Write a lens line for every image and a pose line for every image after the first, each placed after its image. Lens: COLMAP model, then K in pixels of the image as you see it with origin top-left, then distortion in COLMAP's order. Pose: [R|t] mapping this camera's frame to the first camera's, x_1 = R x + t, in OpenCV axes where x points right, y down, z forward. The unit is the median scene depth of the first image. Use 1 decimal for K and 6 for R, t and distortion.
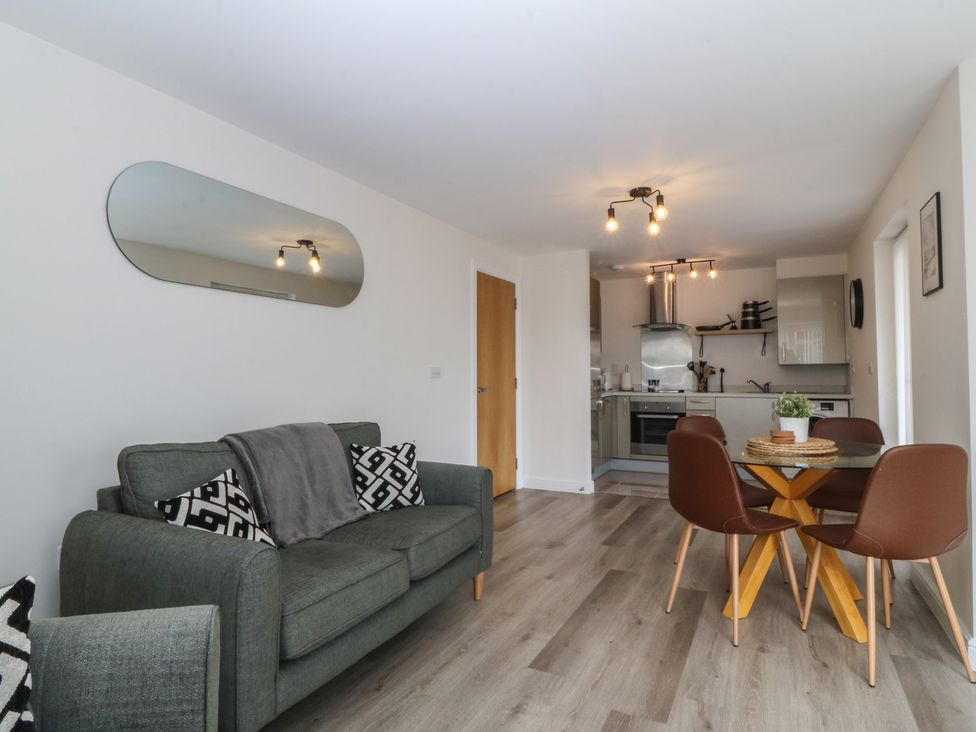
lens RADIAL K [[543.5, 0, 484.3], [0, 543.5, 356.9], [0, 0, 1]] dist [-0.004430, -0.000847]
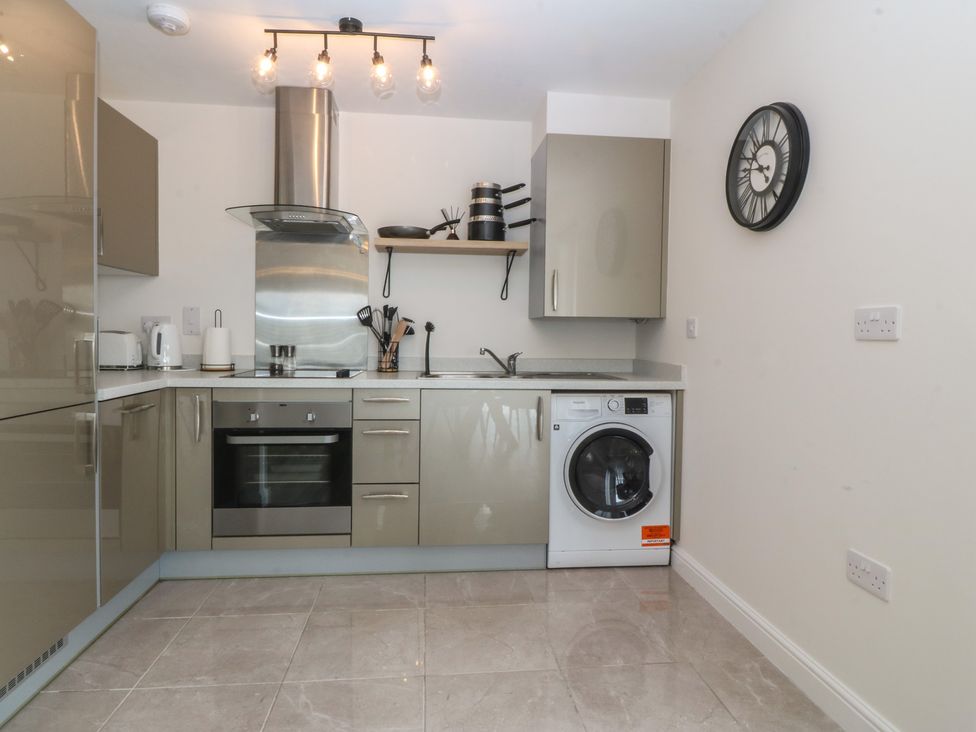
lens RADIAL K [[581.9, 0, 487.2], [0, 581.9, 360.0], [0, 0, 1]] dist [-0.018857, -0.000561]
pose [[0.832802, -0.008087, 0.553512, 0.204179], [-0.035052, 0.997116, 0.067307, 0.017823], [-0.552460, -0.075455, 0.830117, 0.558308]]
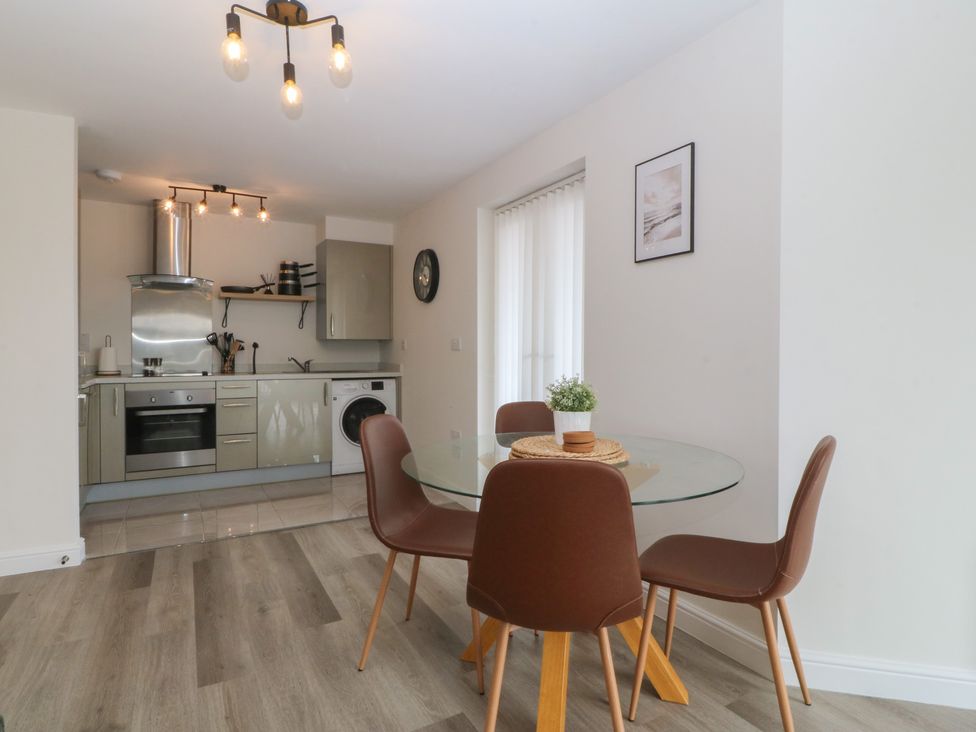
lens RADIAL K [[543.5, 0, 484.3], [0, 543.5, 356.9], [0, 0, 1]] dist [-0.004430, -0.000847]
pose [[0.551729, -0.005879, 0.834003, -0.031520], [-0.028924, 0.999239, 0.026179, 0.011357], [-0.833522, -0.038566, 0.551139, 0.294946]]
